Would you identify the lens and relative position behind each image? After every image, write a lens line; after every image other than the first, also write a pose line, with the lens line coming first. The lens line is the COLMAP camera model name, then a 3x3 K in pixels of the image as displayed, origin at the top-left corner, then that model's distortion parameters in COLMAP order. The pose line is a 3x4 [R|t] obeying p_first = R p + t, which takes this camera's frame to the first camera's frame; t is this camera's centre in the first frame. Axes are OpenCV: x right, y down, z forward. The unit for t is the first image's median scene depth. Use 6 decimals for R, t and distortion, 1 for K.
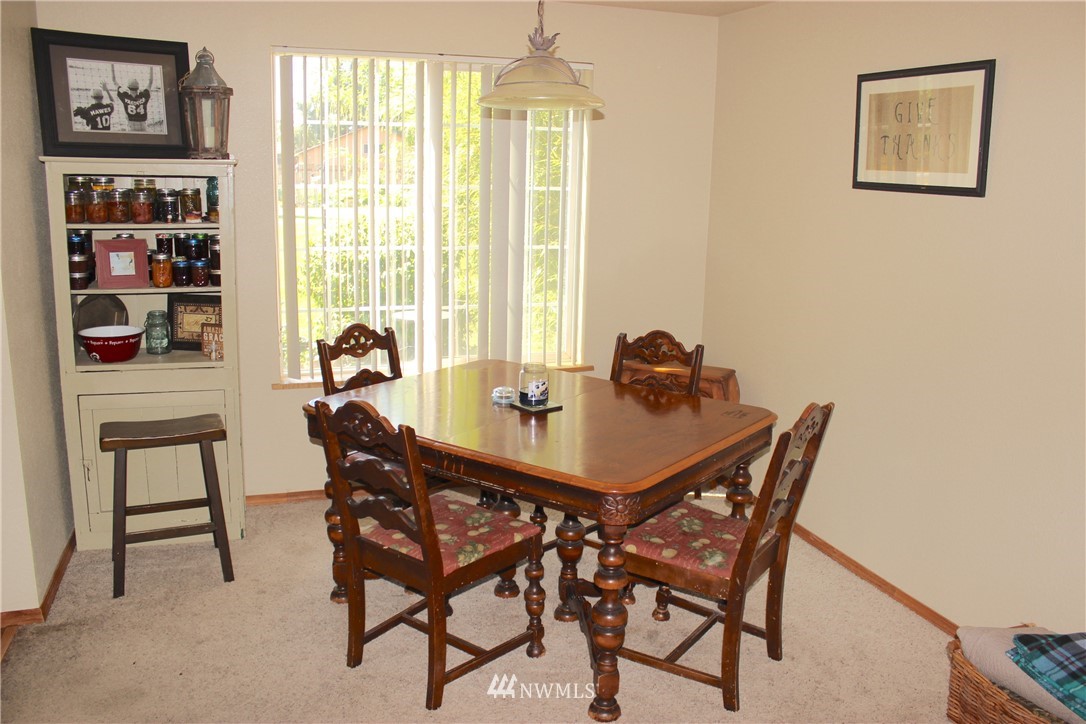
lens RADIAL K [[894.8, 0, 543.6], [0, 894.8, 371.5], [0, 0, 1]] dist [-0.163765, 0.145063]
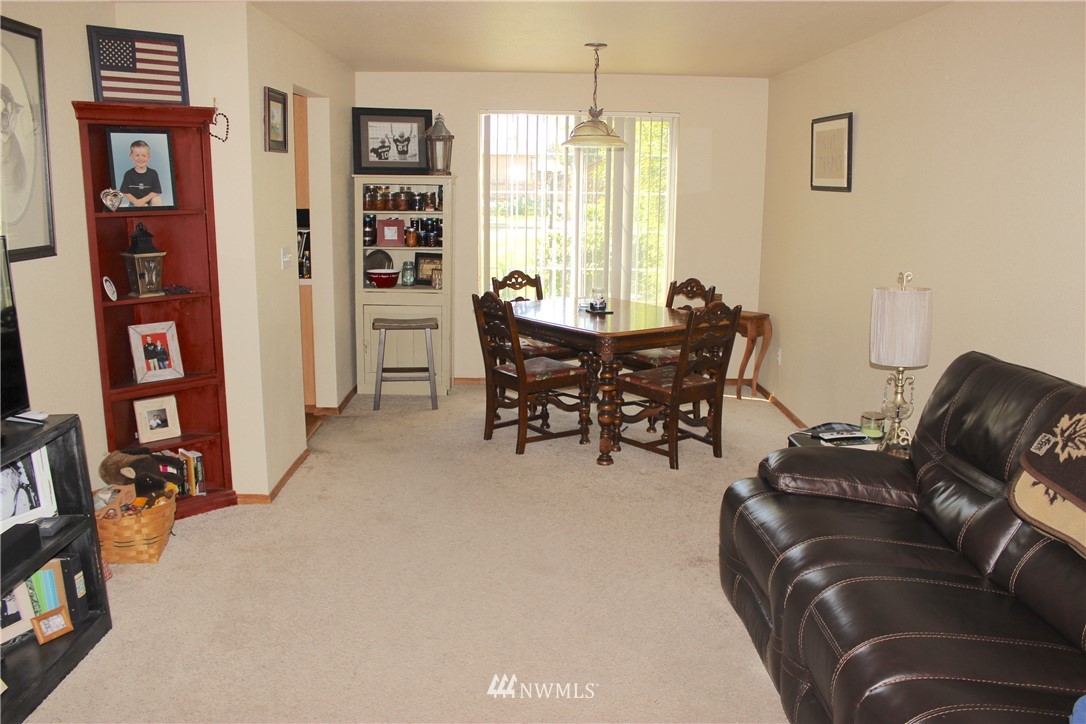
lens RADIAL K [[894.8, 0, 543.6], [0, 894.8, 371.5], [0, 0, 1]] dist [-0.163765, 0.145063]
pose [[0.954447, 0.049945, -0.294169, 0.369332], [-0.055476, 0.998405, -0.010480, 0.162299], [0.293177, 0.026322, 0.955696, -0.654444]]
